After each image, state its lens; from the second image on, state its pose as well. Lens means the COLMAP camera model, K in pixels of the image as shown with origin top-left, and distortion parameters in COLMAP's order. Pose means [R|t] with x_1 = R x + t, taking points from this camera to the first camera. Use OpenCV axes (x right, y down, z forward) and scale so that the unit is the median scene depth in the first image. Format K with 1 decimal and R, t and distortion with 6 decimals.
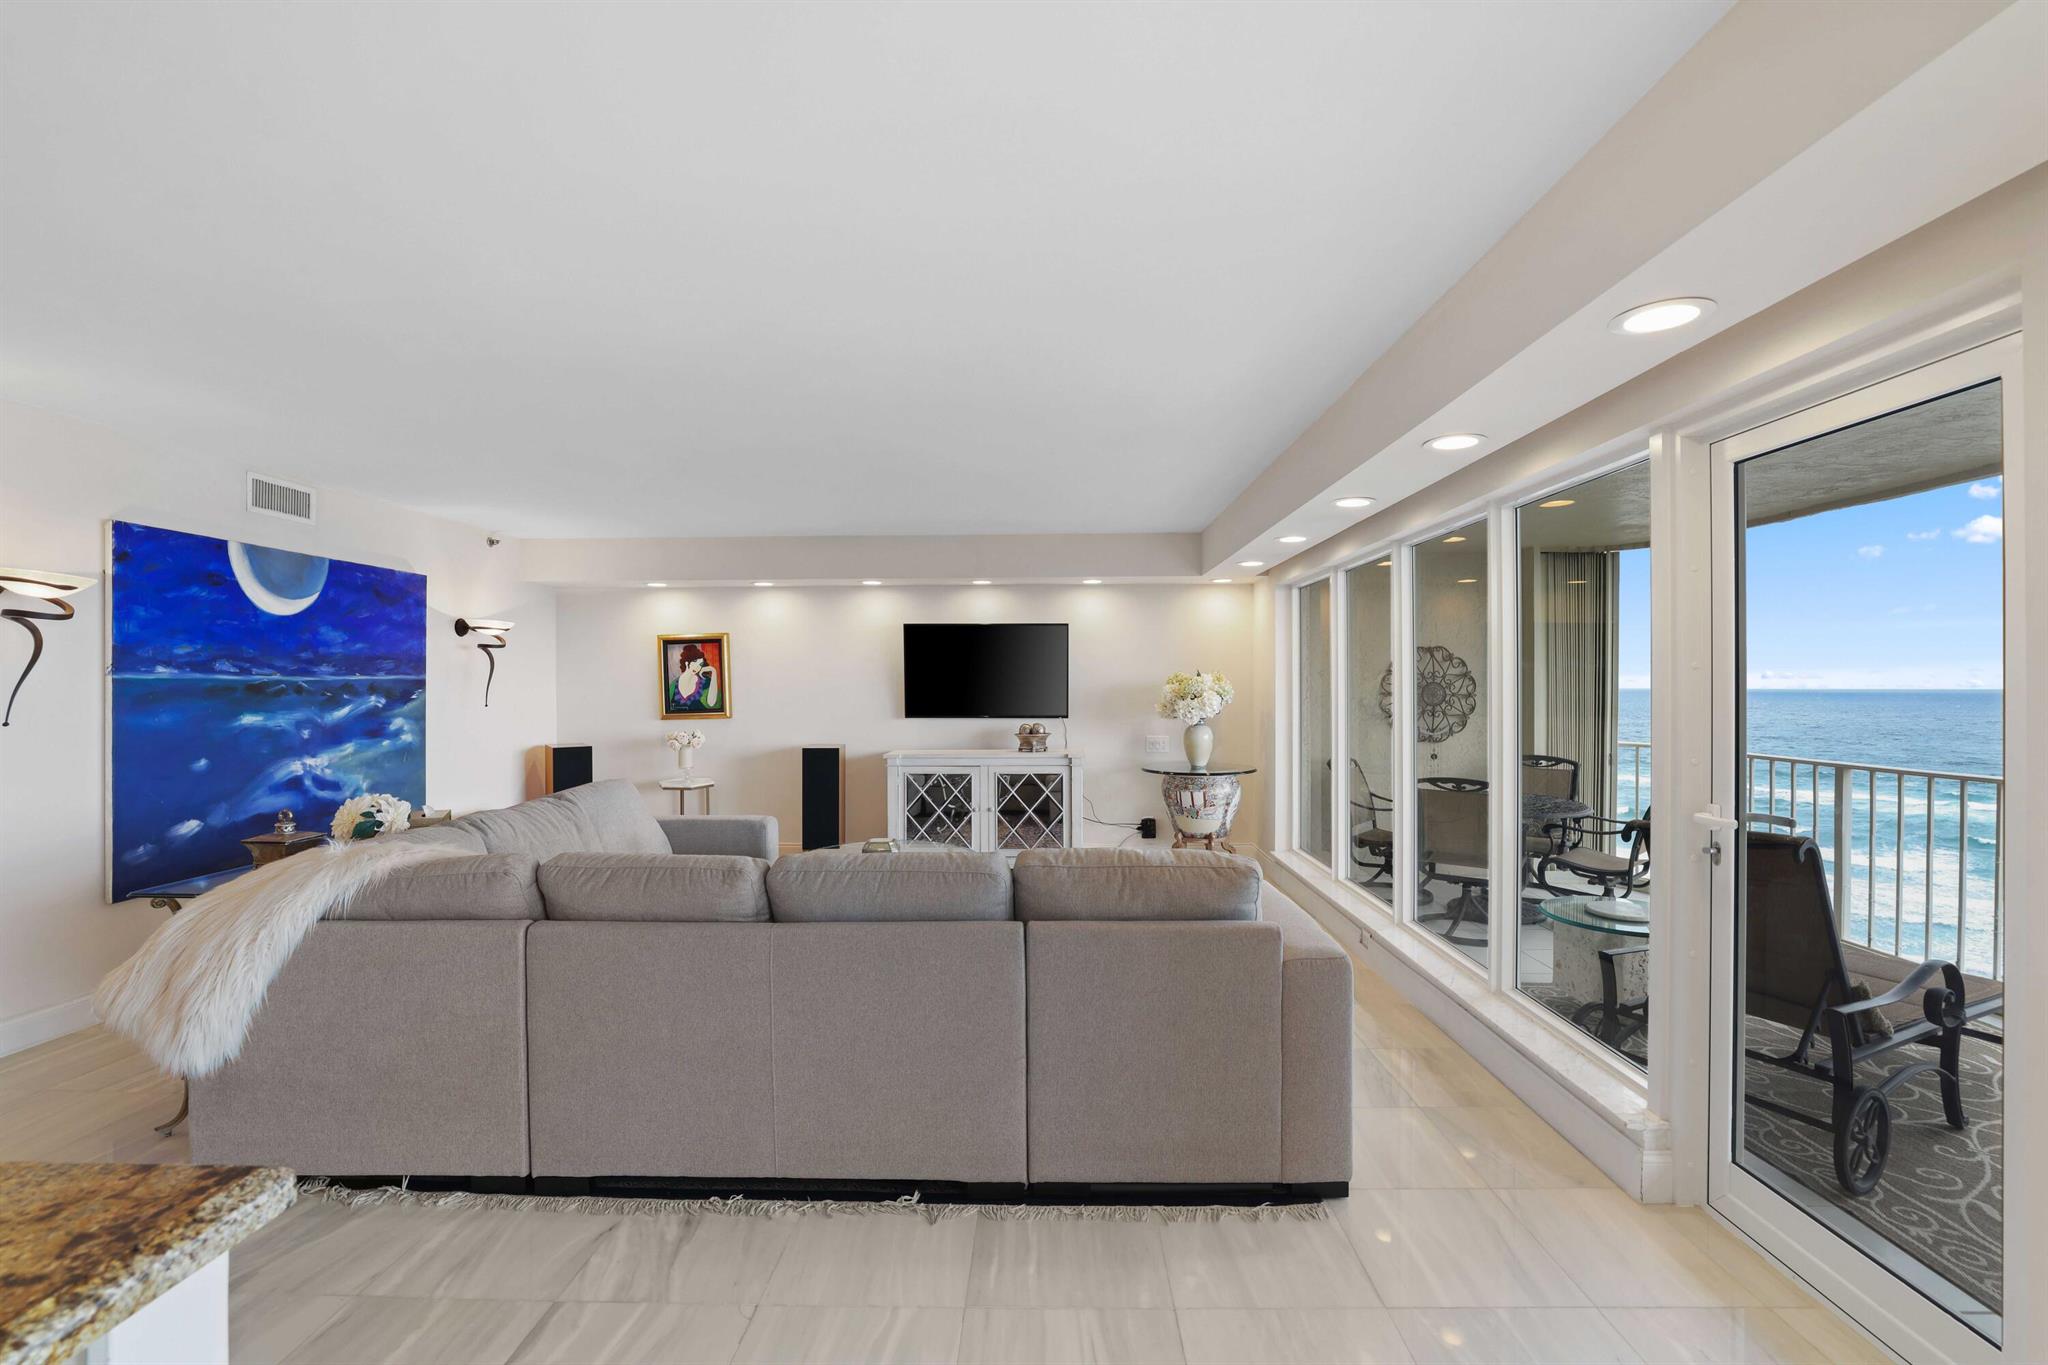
lens RADIAL K [[882.9, 0, 1024.8], [0, 882.9, 687.0], [0, 0, 1]] dist [-0.033919, 0.003744]
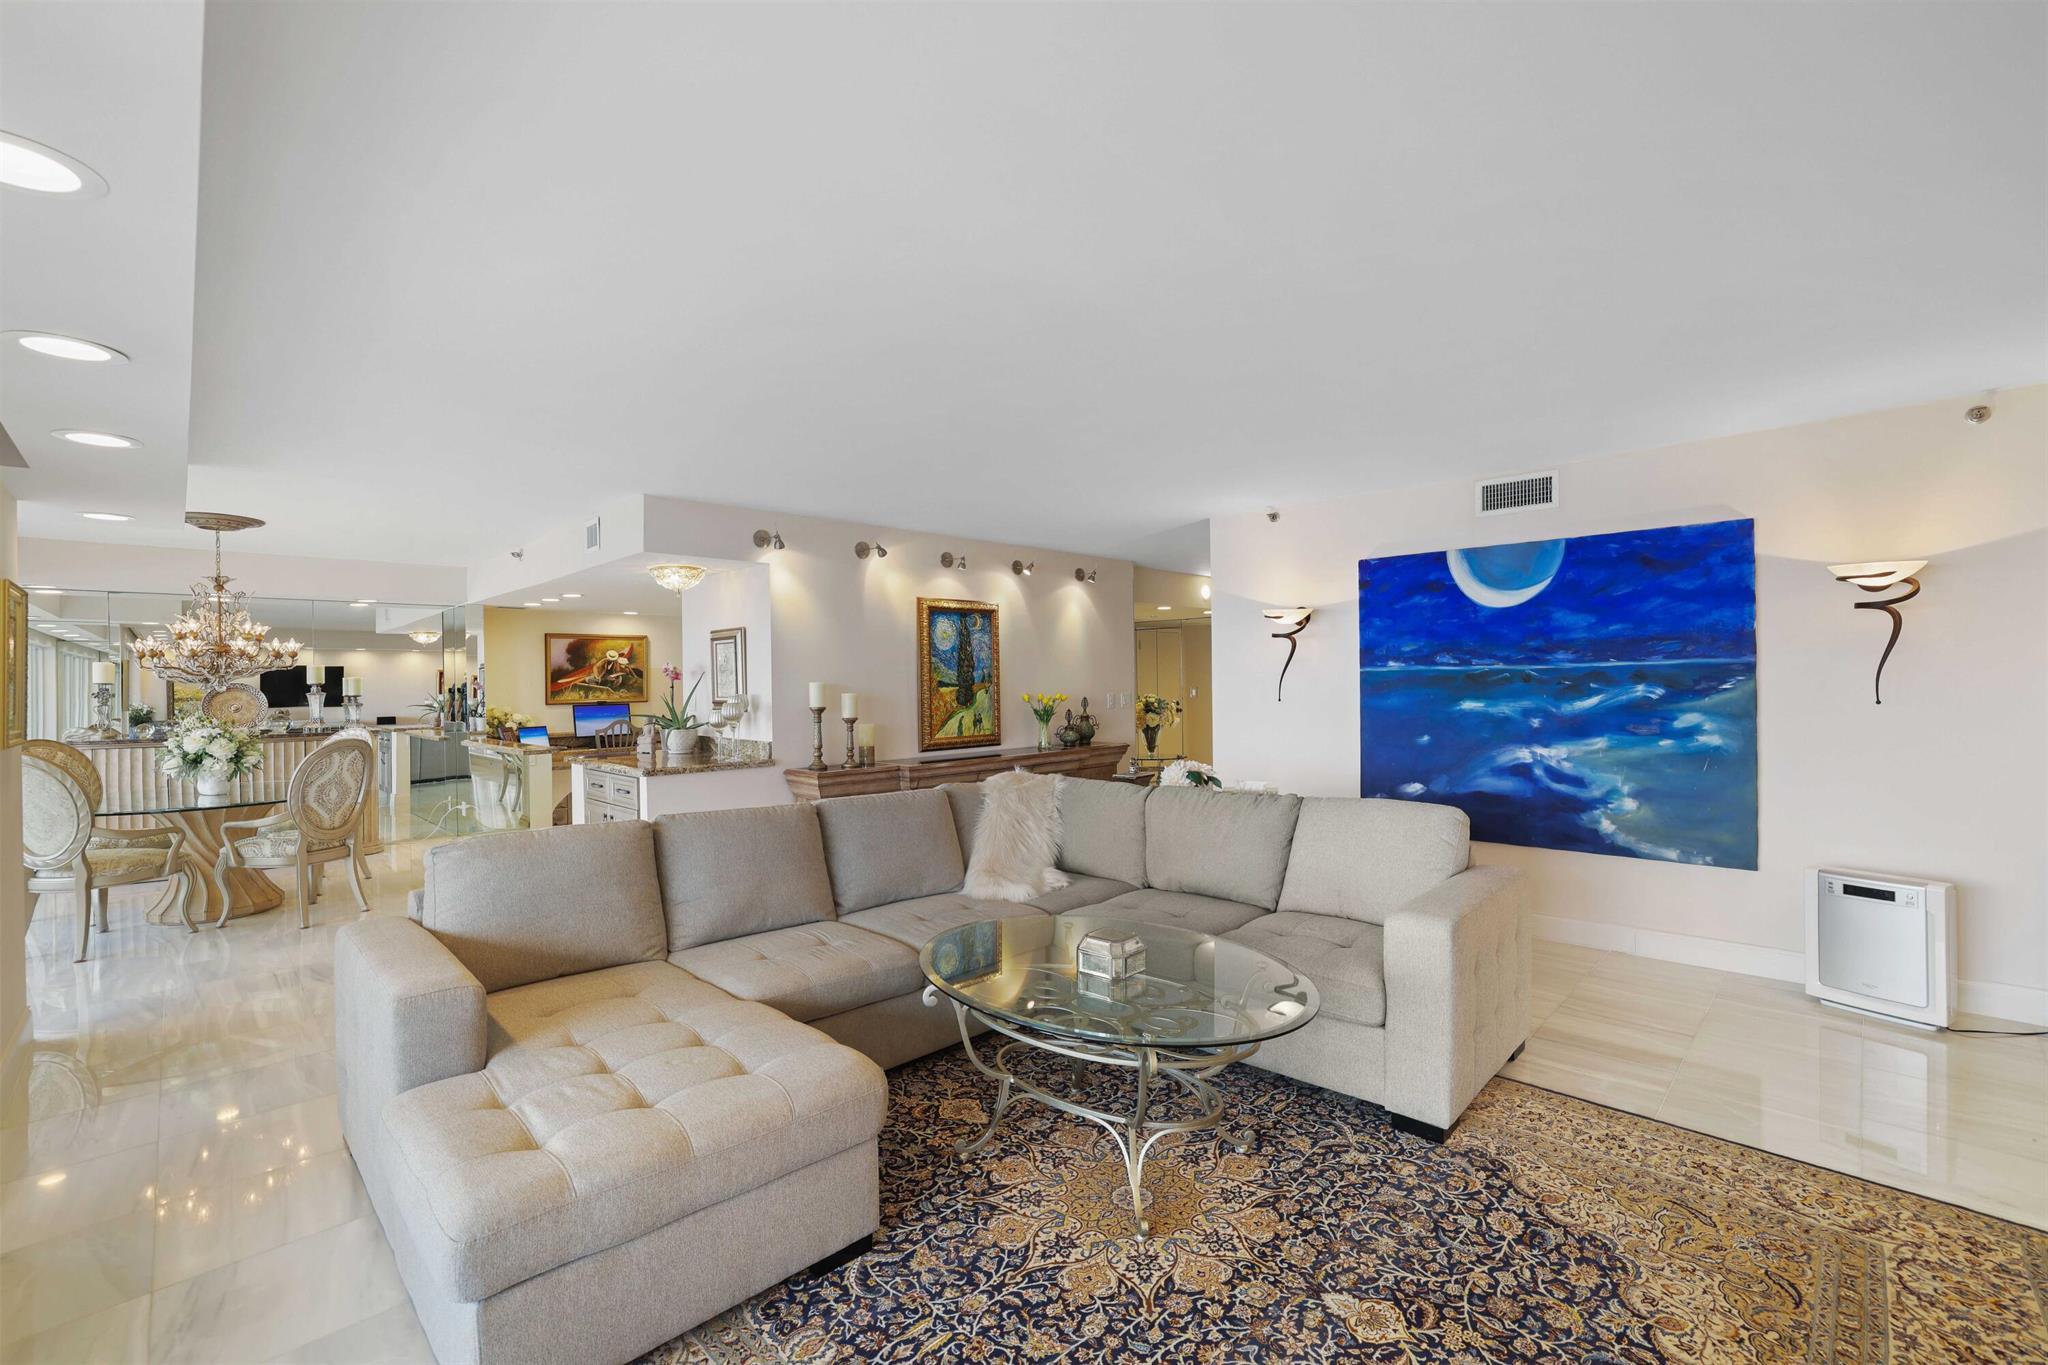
lens RADIAL K [[882.9, 0, 1017.2], [0, 882.9, 683.3], [0, 0, 1]] dist [-0.033919, 0.003744]
pose [[-0.709951, 0.013461, -0.704122, 0.292905], [0.013683, 0.999892, 0.005320, -0.004242], [0.704118, -0.005857, -0.710059, 1.276136]]
